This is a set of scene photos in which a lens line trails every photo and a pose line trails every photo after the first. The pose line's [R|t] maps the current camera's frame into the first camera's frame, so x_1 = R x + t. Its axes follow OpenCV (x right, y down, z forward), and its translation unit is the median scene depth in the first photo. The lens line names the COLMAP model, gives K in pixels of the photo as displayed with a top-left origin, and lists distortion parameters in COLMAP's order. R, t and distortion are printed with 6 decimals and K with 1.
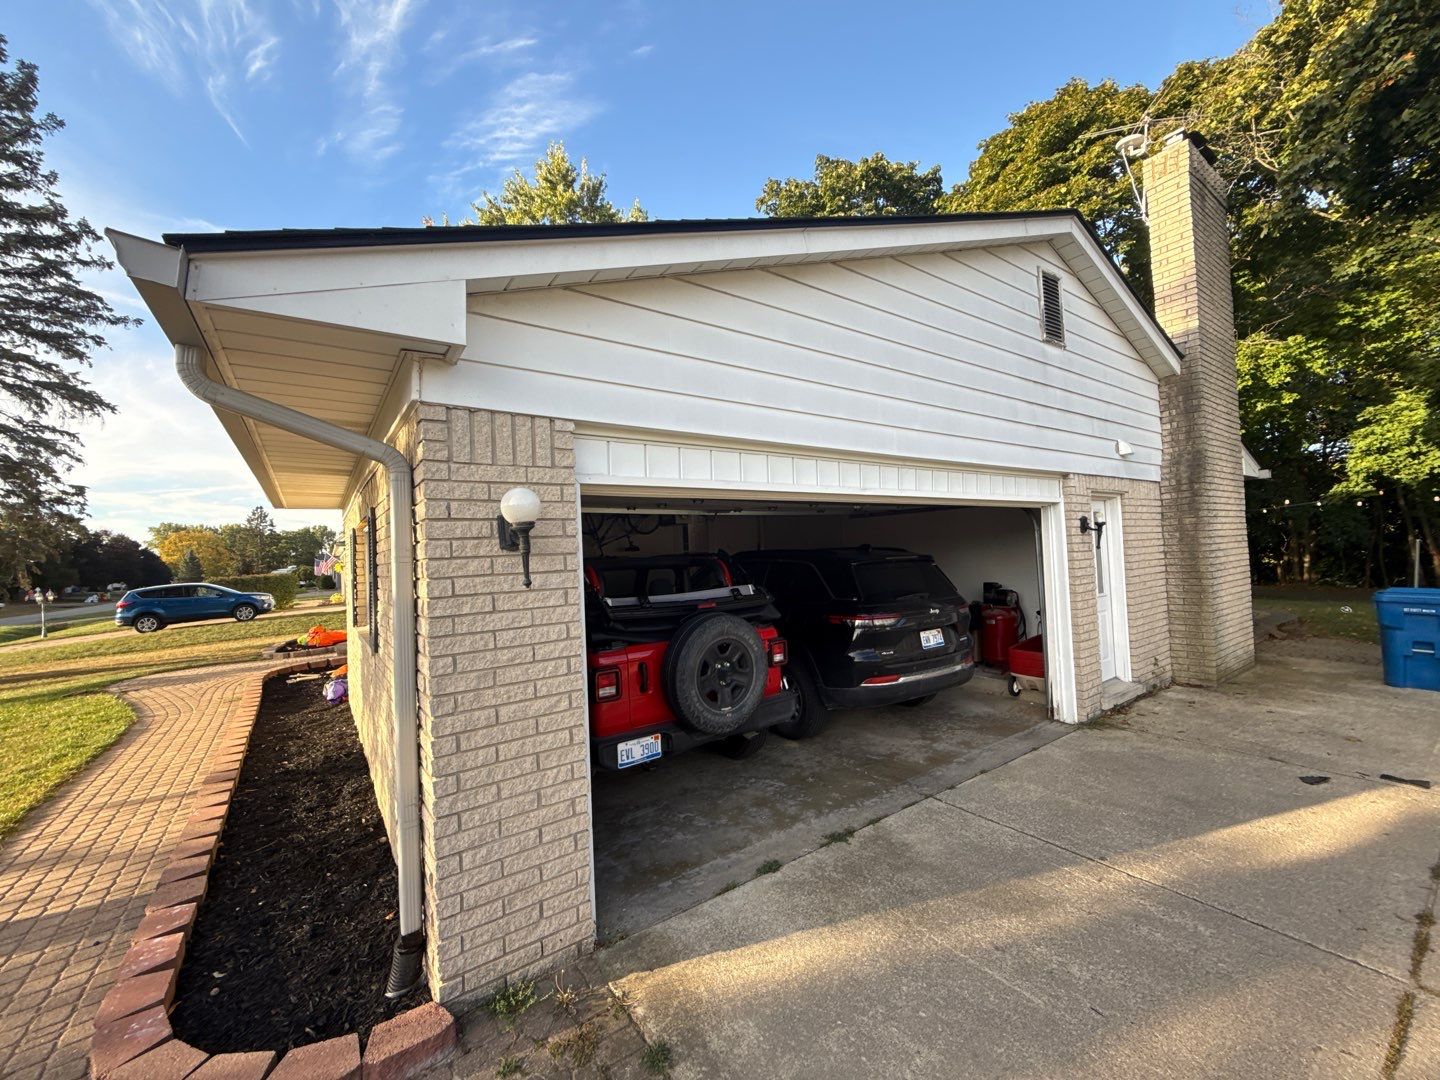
lens RADIAL K [[567.9, 0, 720.0], [0, 567.9, 540.0], [0, 0, 1]] dist [-0.002341, -0.000050]
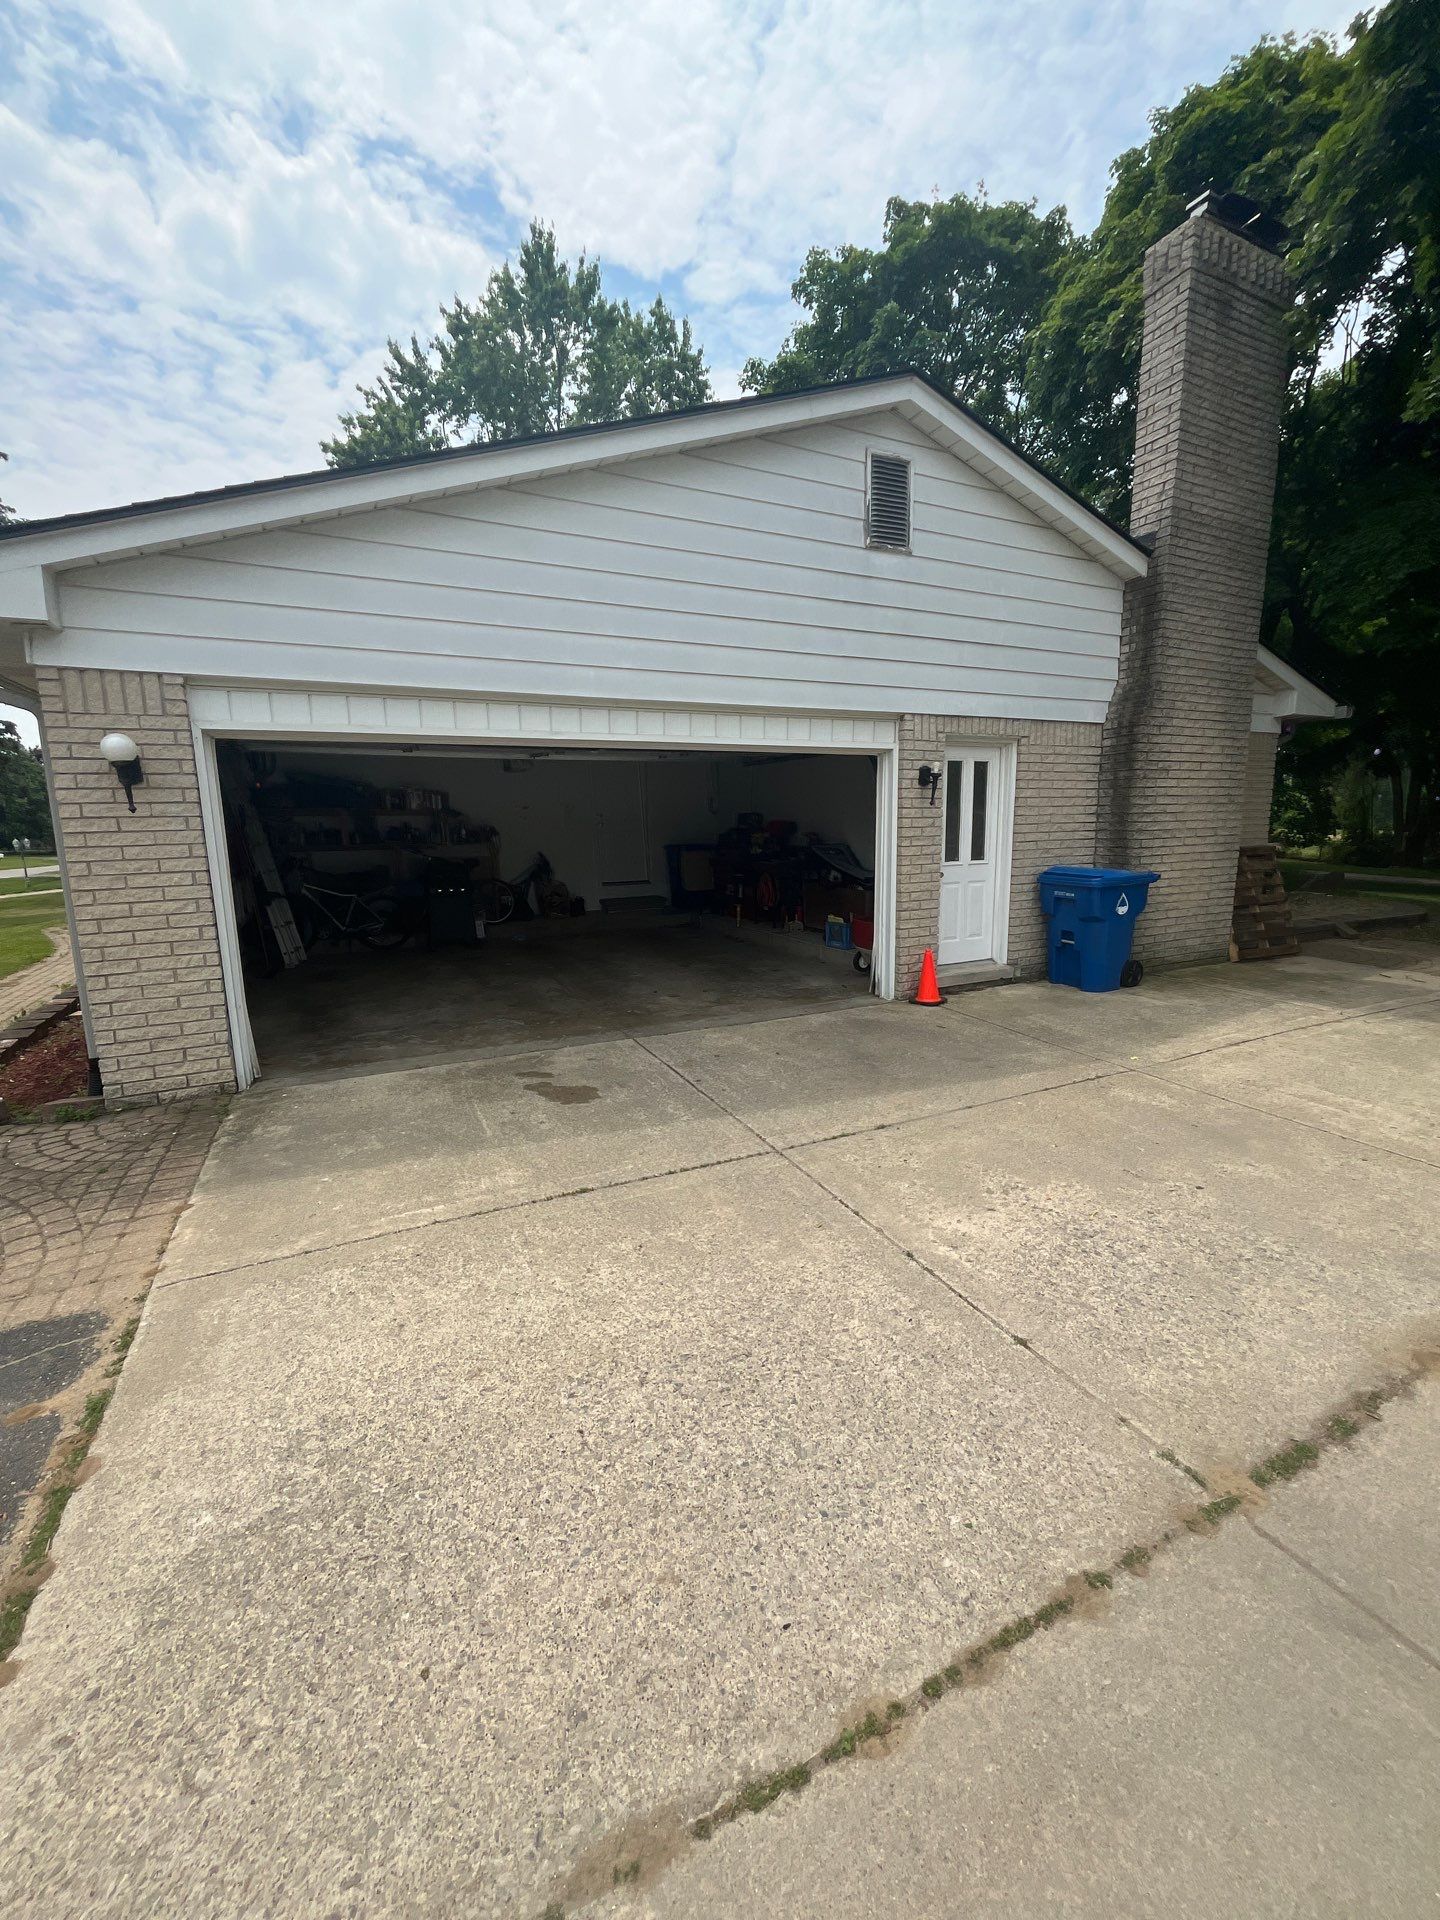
lens RADIAL K [[771.8, 0, 720.0], [0, 771.8, 960.0], [0, 0, 1]] dist [-0.006568, -0.000002]
pose [[0.986661, 0.051401, -0.154460, 0.462338], [-0.018750, 0.978410, 0.205821, 0.009219], [0.161704, -0.200180, 0.966323, -0.201078]]
